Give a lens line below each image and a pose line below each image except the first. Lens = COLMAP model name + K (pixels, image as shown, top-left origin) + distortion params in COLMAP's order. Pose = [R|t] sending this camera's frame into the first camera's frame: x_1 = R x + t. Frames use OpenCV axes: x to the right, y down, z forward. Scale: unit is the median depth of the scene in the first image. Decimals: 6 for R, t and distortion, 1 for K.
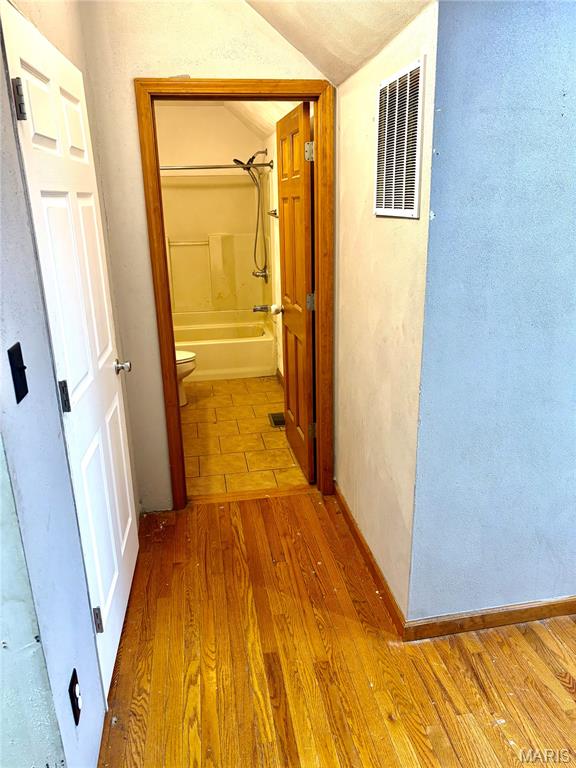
lens RADIAL K [[582.5, 0, 285.5], [0, 582.5, 386.4], [0, 0, 1]] dist [0.012714, 0.004958]
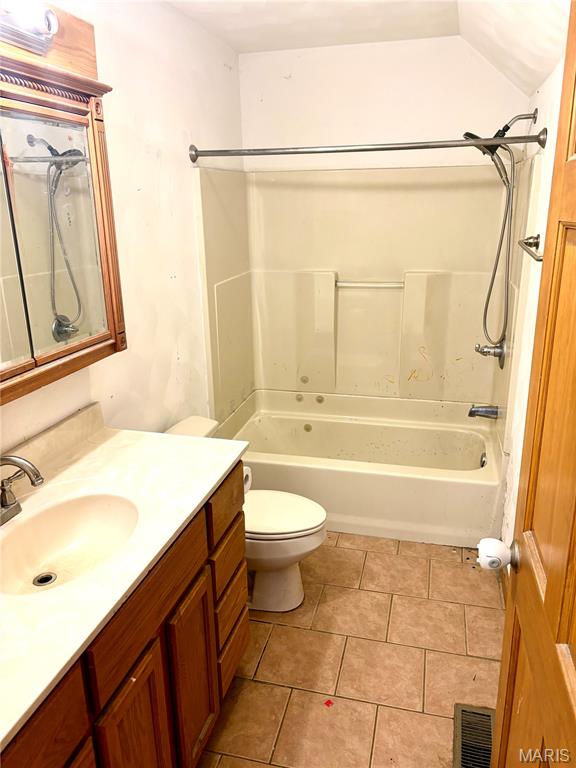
lens RADIAL K [[582.5, 0, 289.4], [0, 582.5, 377.5], [0, 0, 1]] dist [0.012714, 0.004958]
pose [[0.915897, 0.129263, -0.380031, -0.007045], [-0.133380, 0.990942, 0.015604, -0.164877], [0.378606, 0.036397, 0.924842, 0.476859]]
